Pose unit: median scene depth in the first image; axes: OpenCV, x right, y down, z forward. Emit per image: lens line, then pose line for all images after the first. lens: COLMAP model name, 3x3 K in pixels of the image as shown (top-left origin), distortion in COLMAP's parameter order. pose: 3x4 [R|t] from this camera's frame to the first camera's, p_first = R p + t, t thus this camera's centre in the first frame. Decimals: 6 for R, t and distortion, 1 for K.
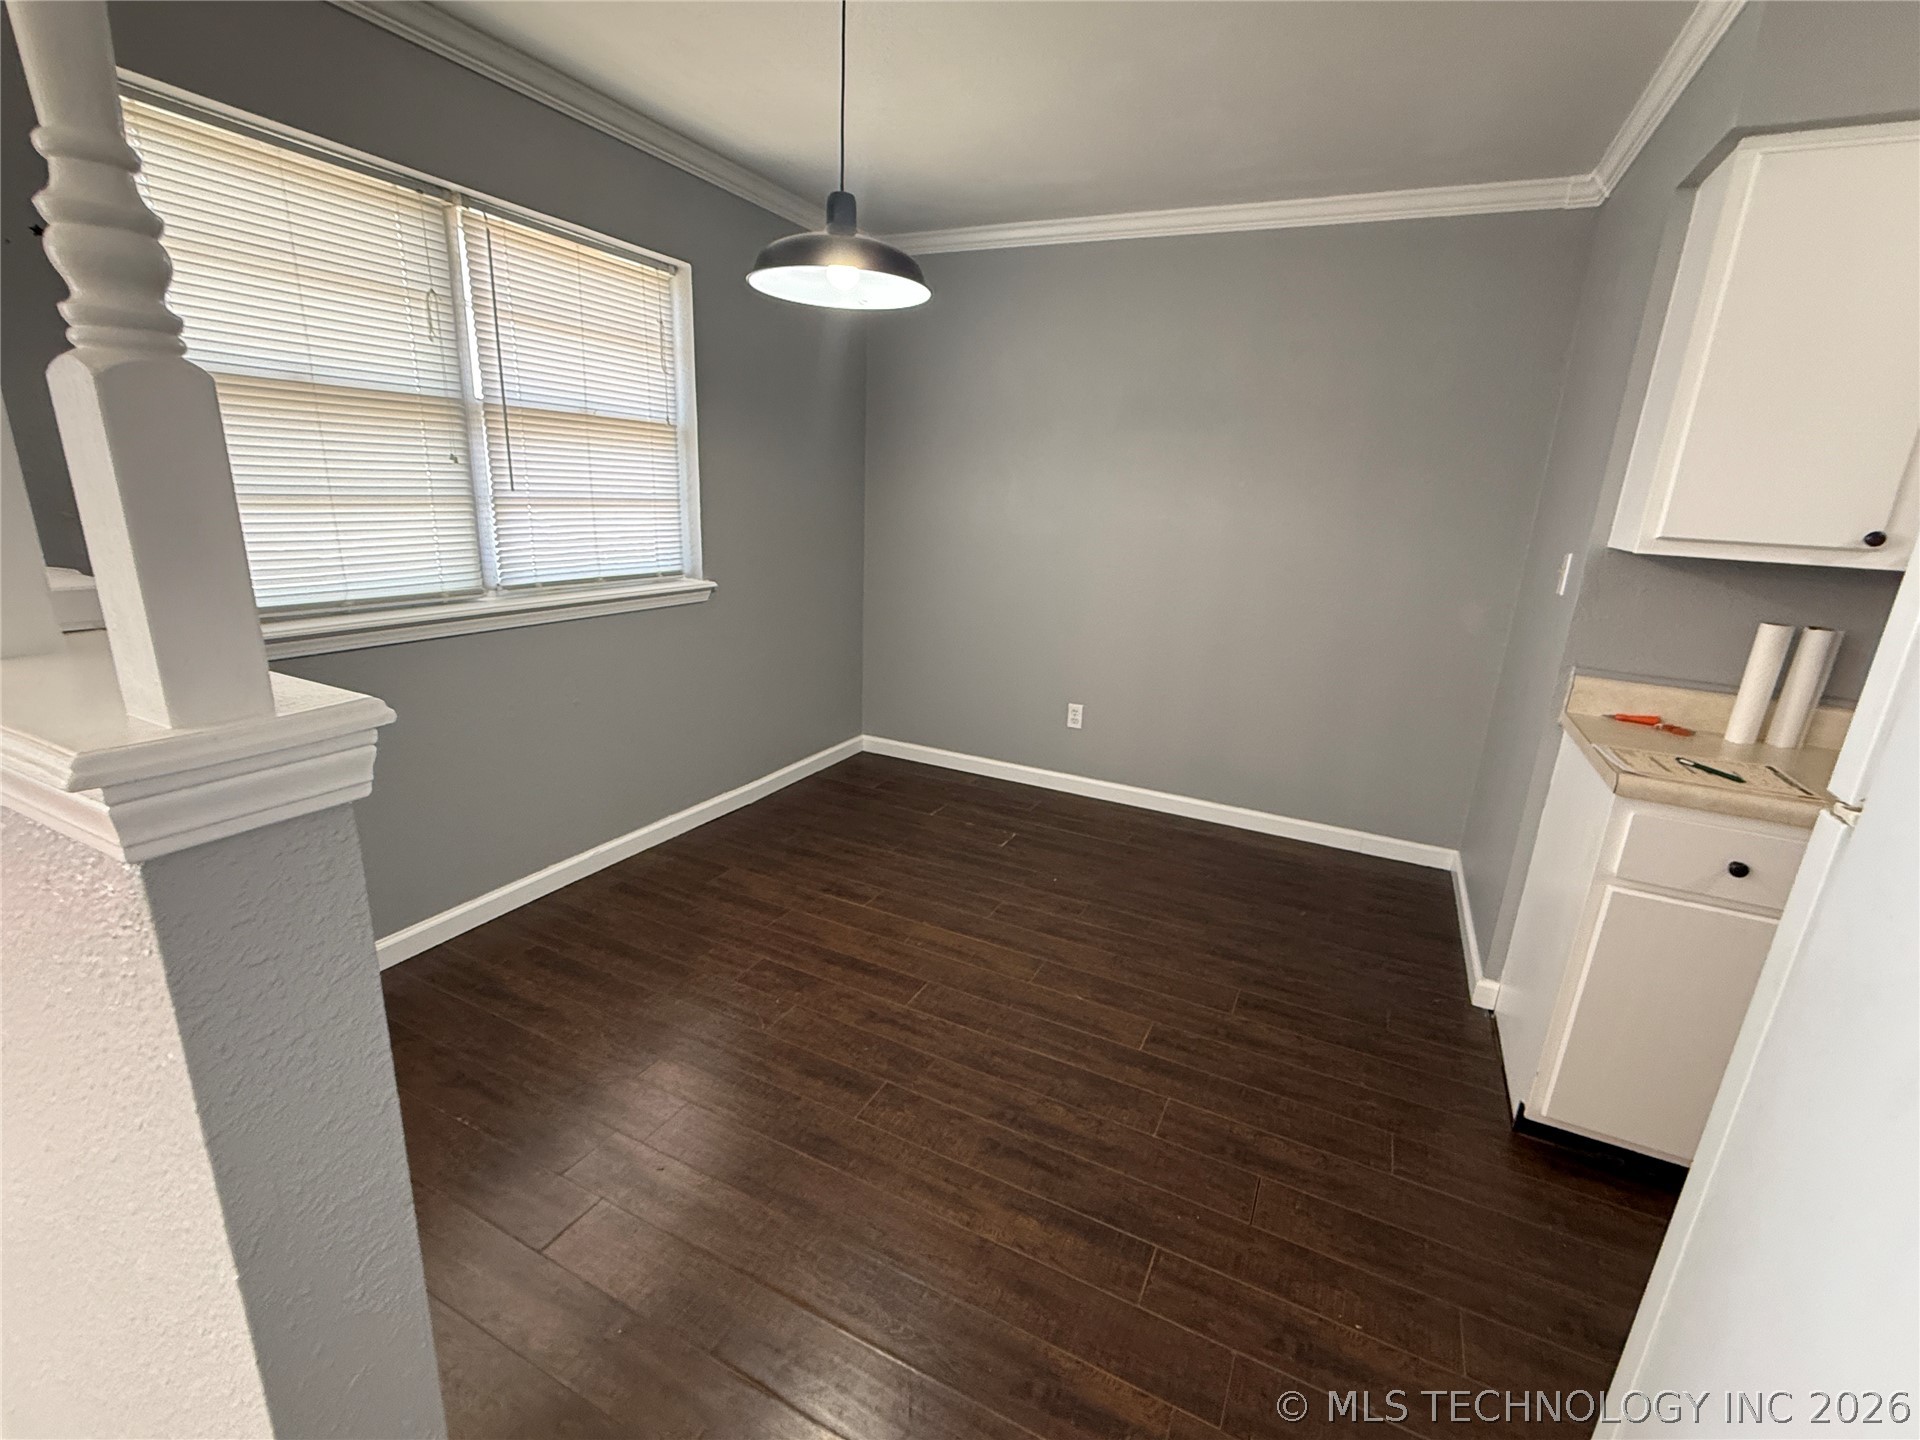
lens RADIAL K [[849.2, 0, 960.0], [0, 849.2, 720.0], [0, 0, 1]] dist [-0.000699, -0.000436]
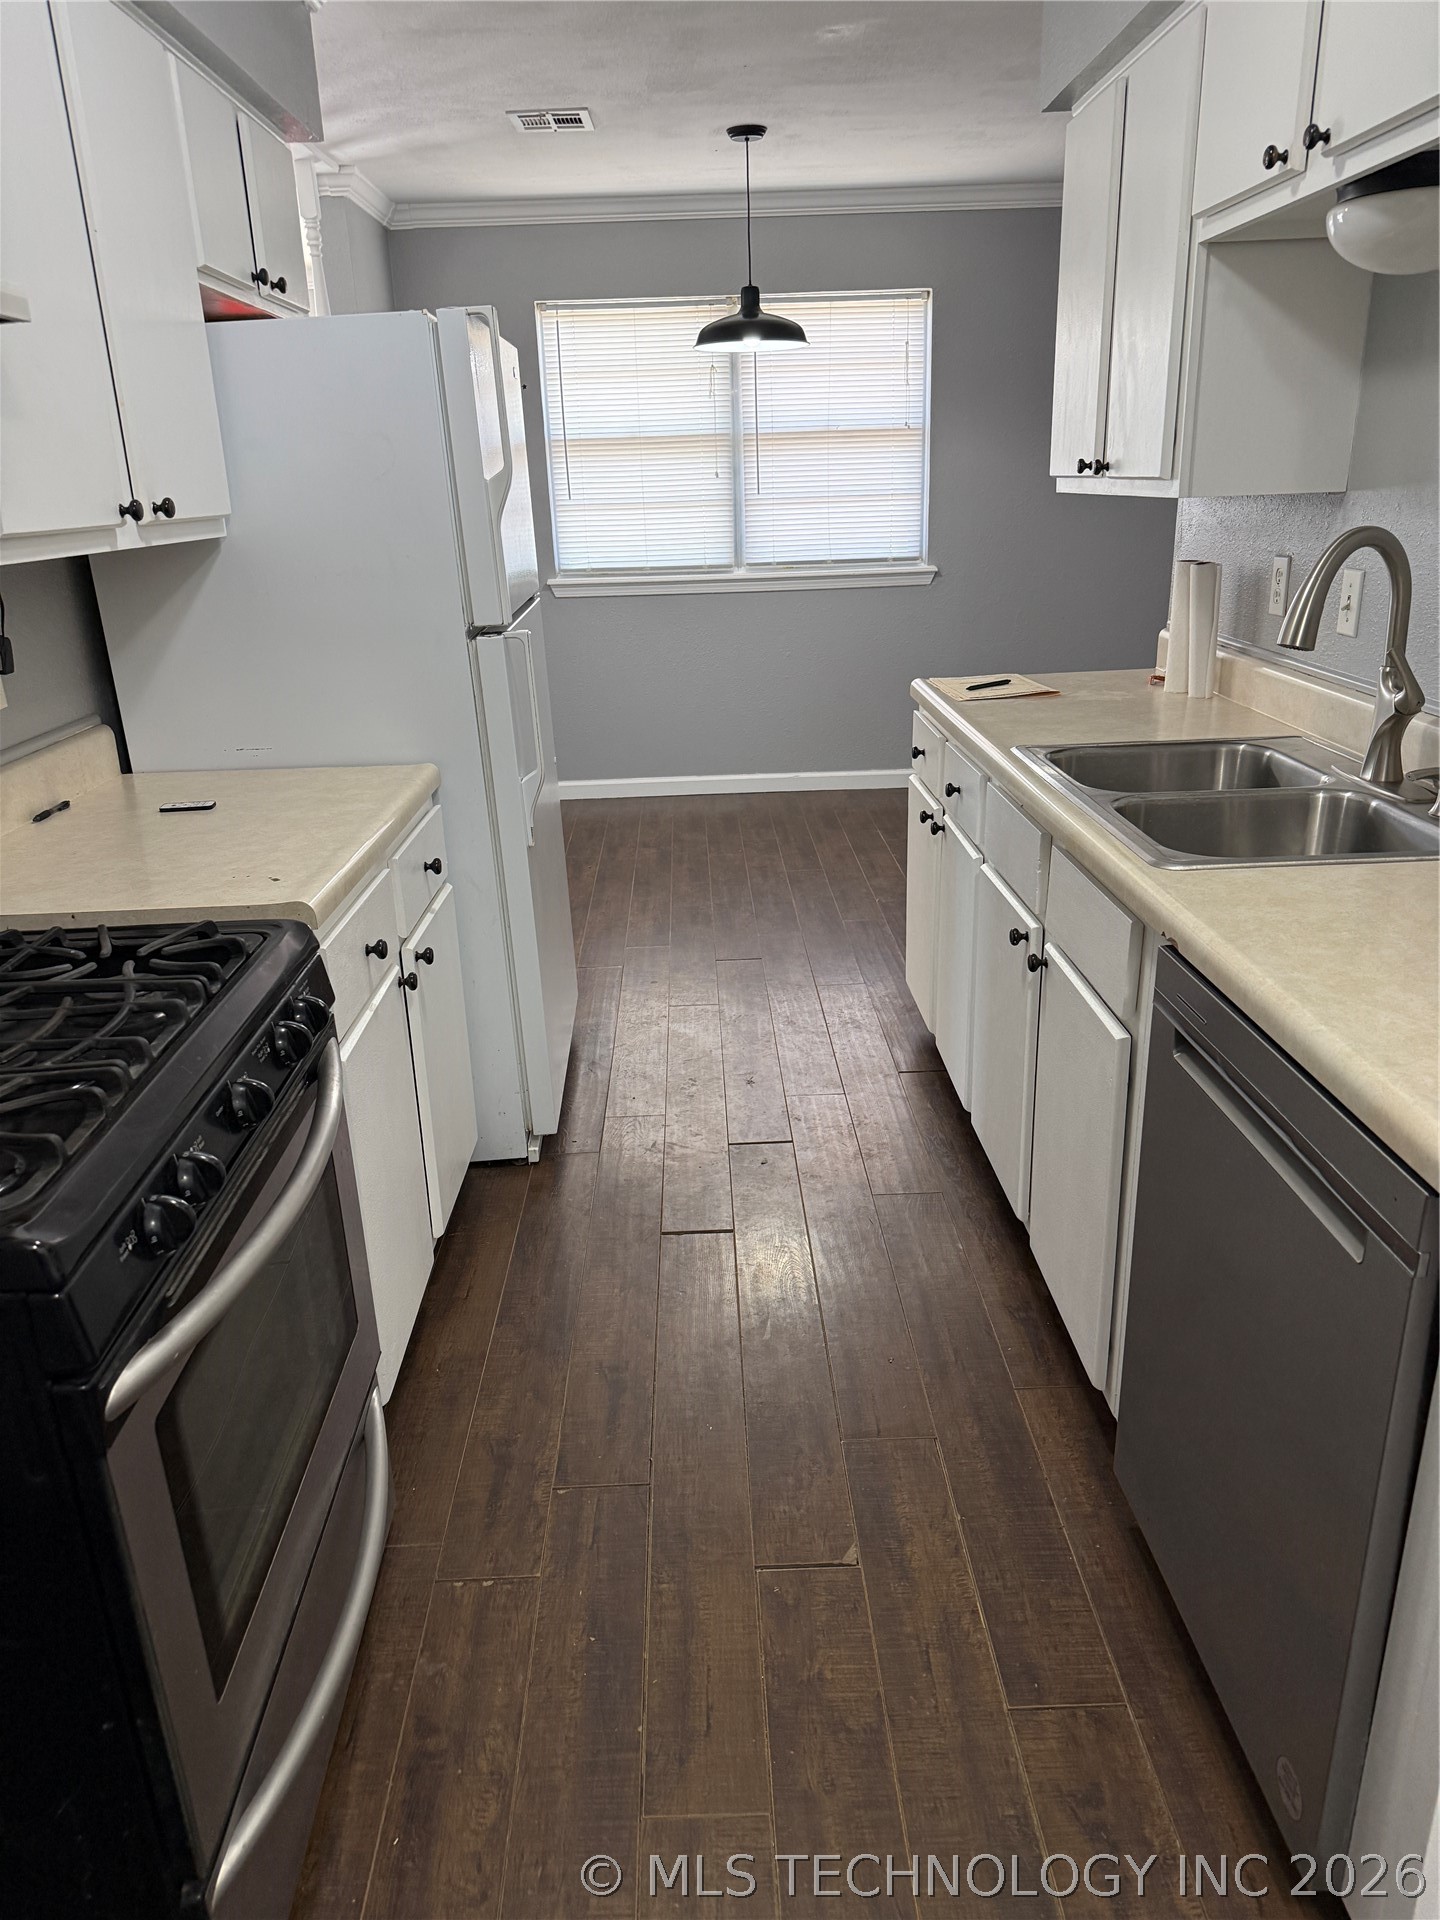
lens RADIAL K [[1341.4, 0, 704.4], [0, 1341.4, 969.2], [0, 0, 1]] dist [0.075006, -0.101664]
pose [[0.447914, 0.243862, -0.860177, 1.598023], [-0.183141, 0.966709, 0.178698, 0.116223], [0.875118, 0.077492, 0.477664, -0.119475]]
